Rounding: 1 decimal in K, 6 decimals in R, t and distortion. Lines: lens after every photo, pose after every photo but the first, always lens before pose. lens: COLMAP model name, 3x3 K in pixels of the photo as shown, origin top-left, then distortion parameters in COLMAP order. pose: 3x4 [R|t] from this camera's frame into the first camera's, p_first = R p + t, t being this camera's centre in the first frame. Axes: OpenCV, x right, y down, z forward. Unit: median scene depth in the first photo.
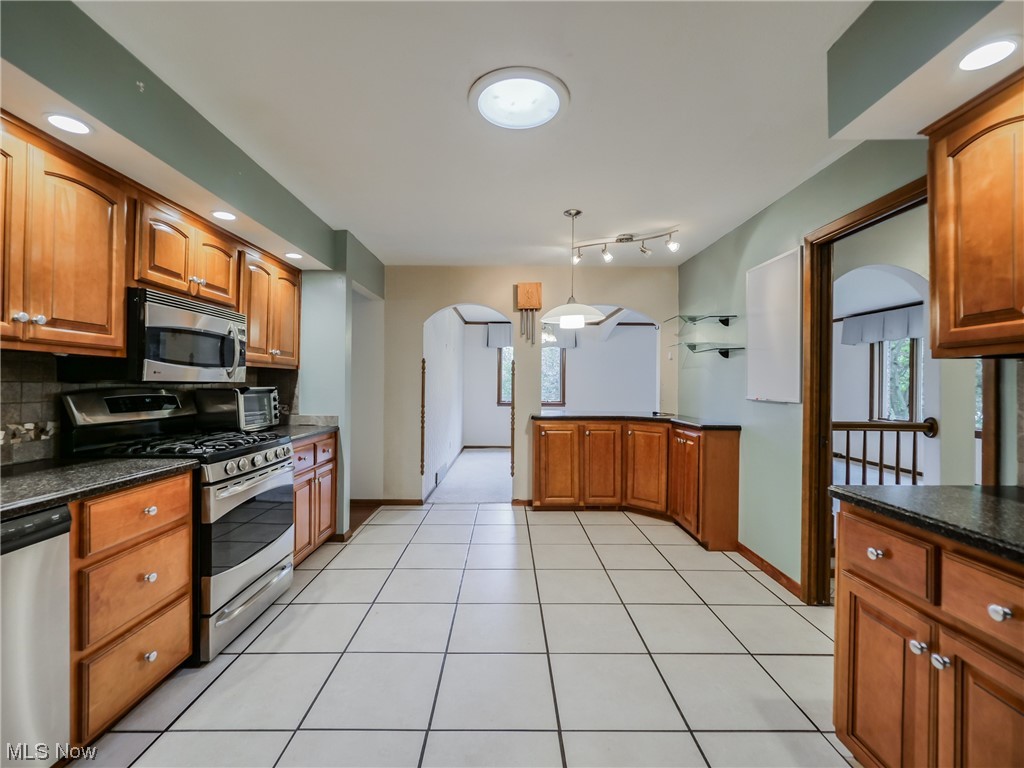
lens RADIAL K [[449.1, 0, 509.6], [0, 449.1, 383.5], [0, 0, 1]] dist [-0.003731, -0.000878]
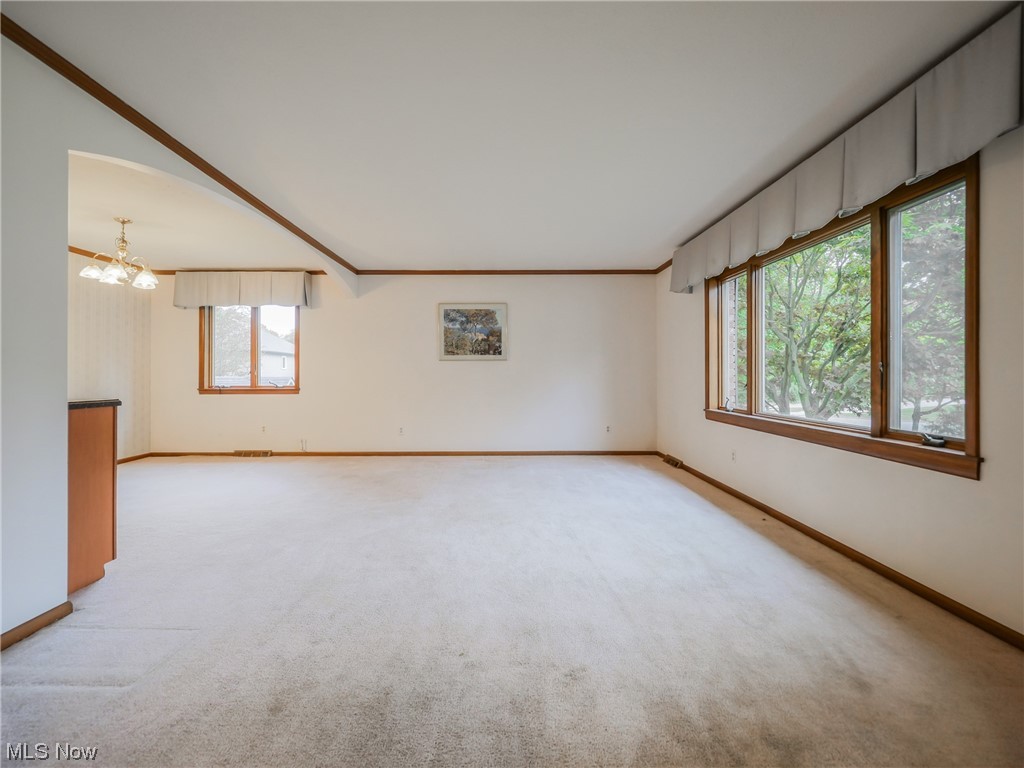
lens RADIAL K [[461.1, 0, 505.2], [0, 461.1, 373.6], [0, 0, 1]] dist [-0.000960, -0.000137]
pose [[0.999955, -0.009283, 0.001809, 0.896628], [0.009285, 0.999956, -0.001132, 0.049667], [-0.001798, 0.001149, 0.999998, 0.623714]]
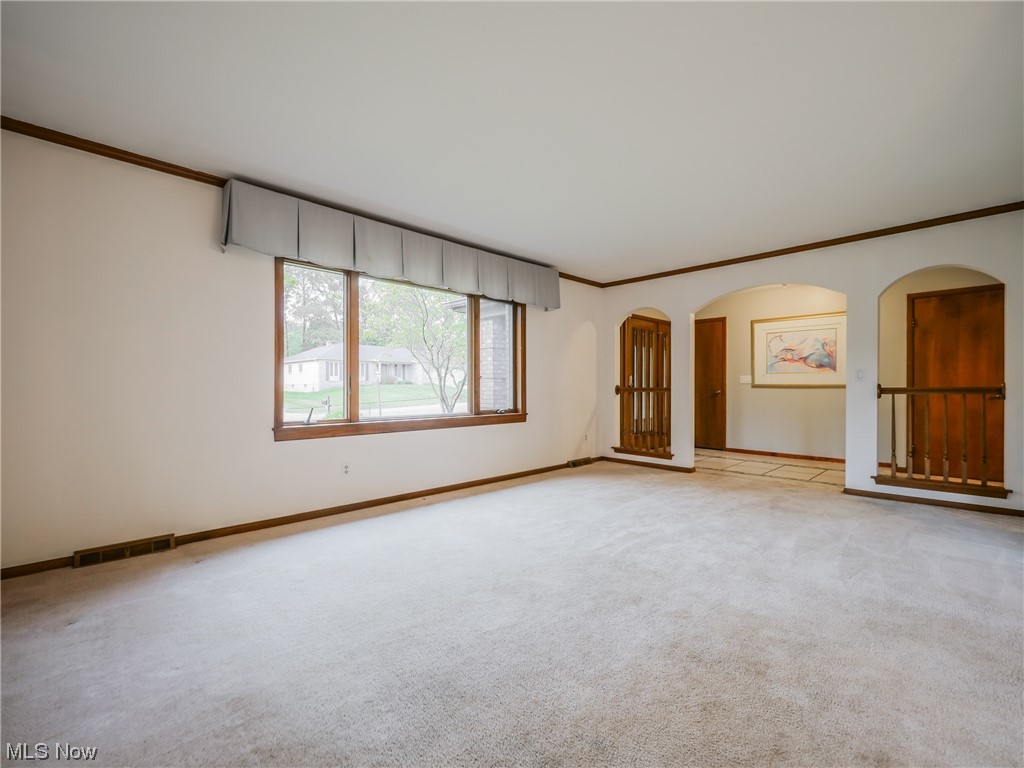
lens RADIAL K [[449.1, 0, 509.6], [0, 449.1, 383.5], [0, 0, 1]] dist [-0.003731, -0.000878]
pose [[-0.690547, -0.002435, 0.723283, 0.517070], [-0.005280, 0.999985, -0.001674, 0.059751], [-0.723268, -0.004975, -0.690549, 1.977924]]
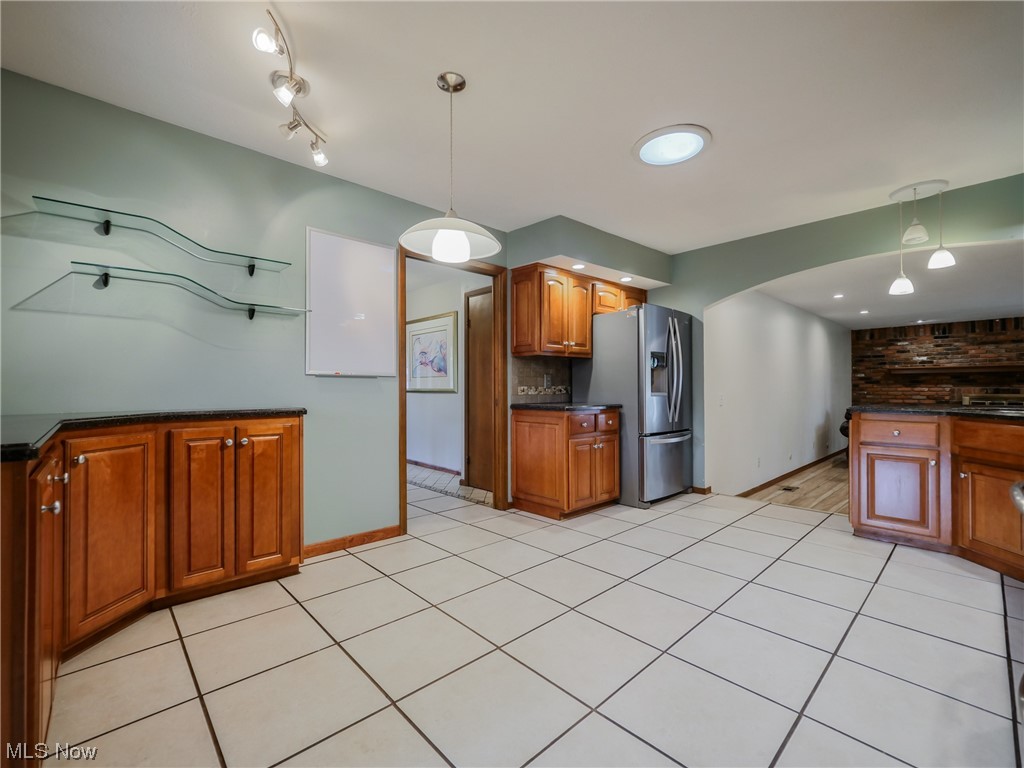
lens RADIAL K [[443.7, 0, 508.9], [0, 443.7, 383.6], [0, 0, 1]] dist [-0.003220, 0.000076]
pose [[-0.672802, 0.001325, 0.739822, -0.281604], [-0.002995, 0.999985, -0.004514, 0.042342], [-0.739817, -0.005253, -0.672788, 0.990620]]
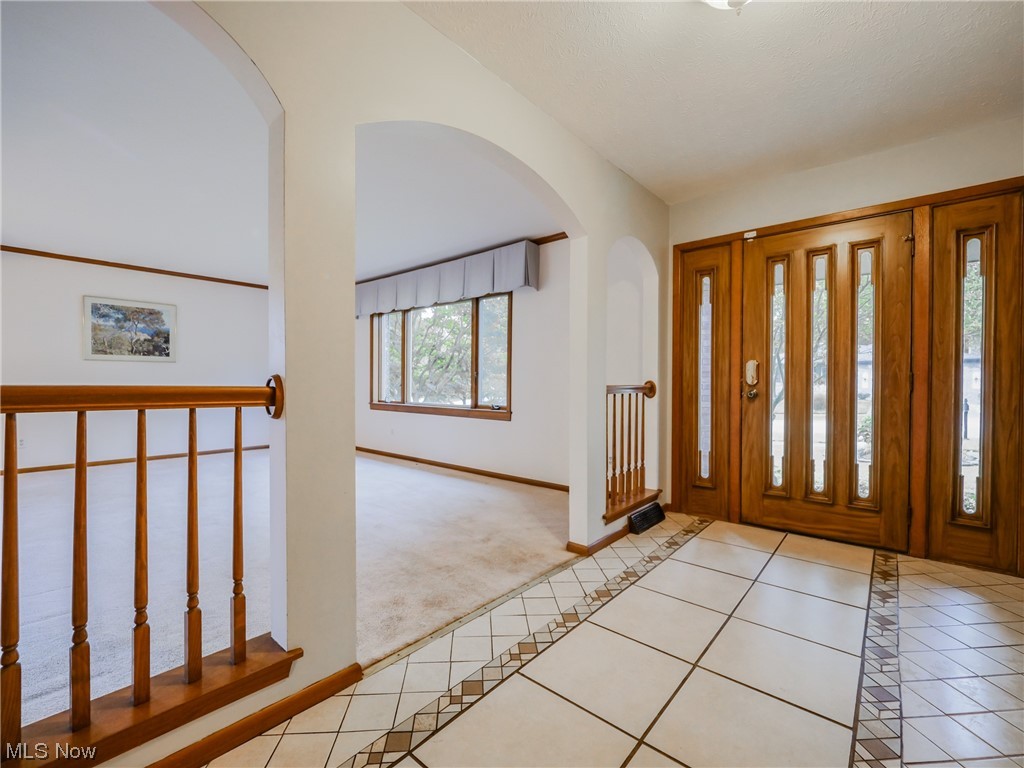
lens RADIAL K [[456.4, 0, 512.0], [0, 456.4, 384.0], [0, 0, 1]] dist [-0.006595, -0.000578]
pose [[0.661020, -0.009580, 0.750307, 0.534291], [-0.000039, 0.999918, 0.012802, 0.055818], [-0.750368, -0.008492, 0.660965, 0.343696]]
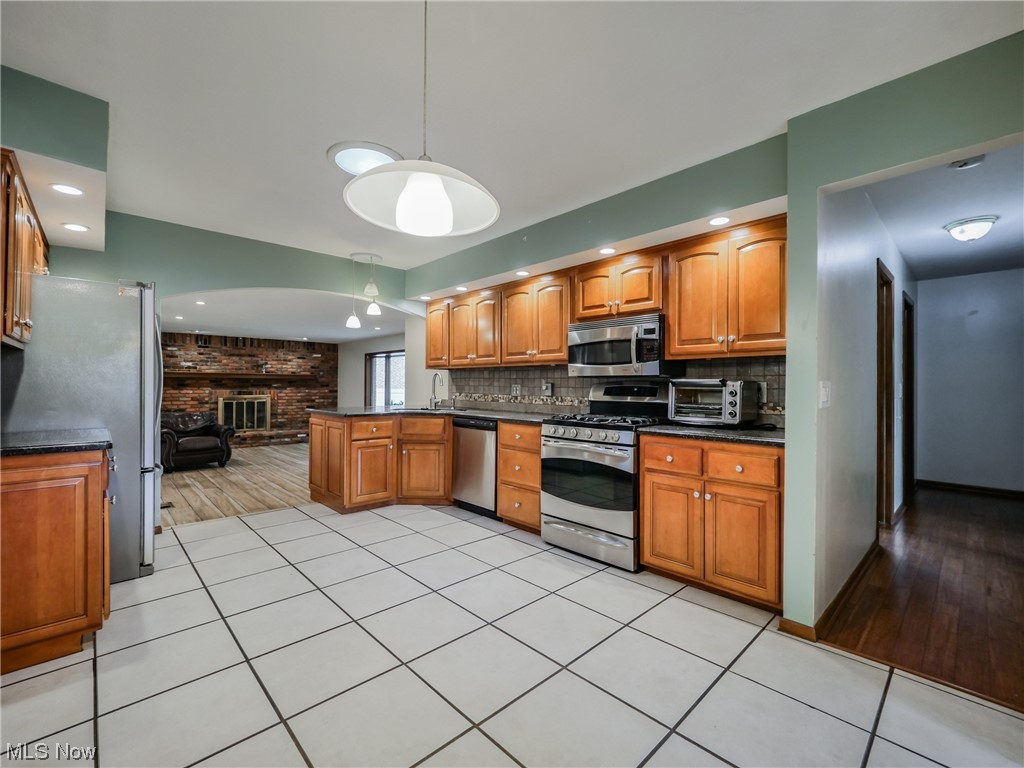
lens RADIAL K [[443.7, 0, 508.9], [0, 443.7, 383.6], [0, 0, 1]] dist [-0.003220, 0.000076]
pose [[-0.733366, -0.014036, -0.679689, 0.265379], [-0.009429, 0.999901, -0.010475, 0.020996], [0.679769, -0.001273, -0.733425, 0.991180]]
